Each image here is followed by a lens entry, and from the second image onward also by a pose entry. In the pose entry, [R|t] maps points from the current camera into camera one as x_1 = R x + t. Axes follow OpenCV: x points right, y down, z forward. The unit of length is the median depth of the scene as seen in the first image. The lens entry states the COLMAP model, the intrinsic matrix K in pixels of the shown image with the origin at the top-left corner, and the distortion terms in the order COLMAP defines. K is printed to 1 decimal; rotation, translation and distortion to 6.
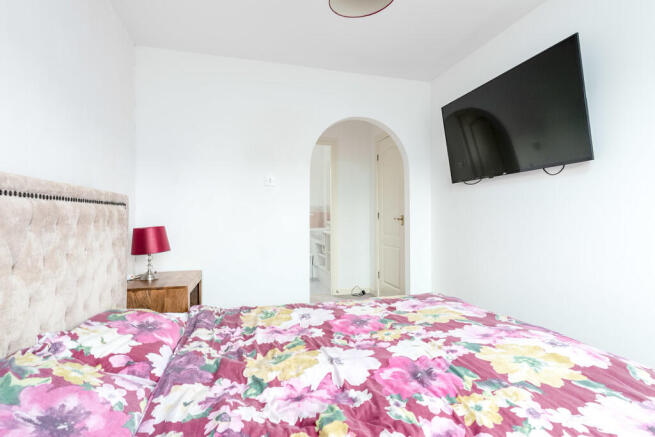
lens RADIAL K [[334.1, 0, 328.6], [0, 334.1, 219.1], [0, 0, 1]] dist [-0.000581, -0.000043]
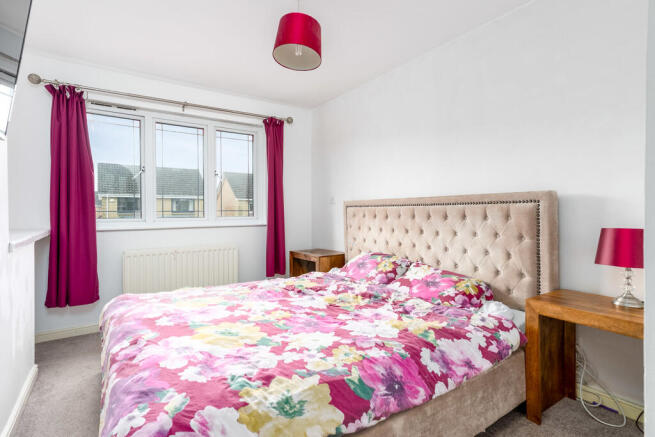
lens RADIAL K [[334.1, 0, 328.0], [0, 334.1, 215.1], [0, 0, 1]] dist [-0.000581, -0.000043]
pose [[-0.946249, 0.006599, -0.323373, 0.539179], [0.006503, 0.999978, 0.001377, -0.006441], [0.323375, -0.000800, -0.946271, 1.934884]]
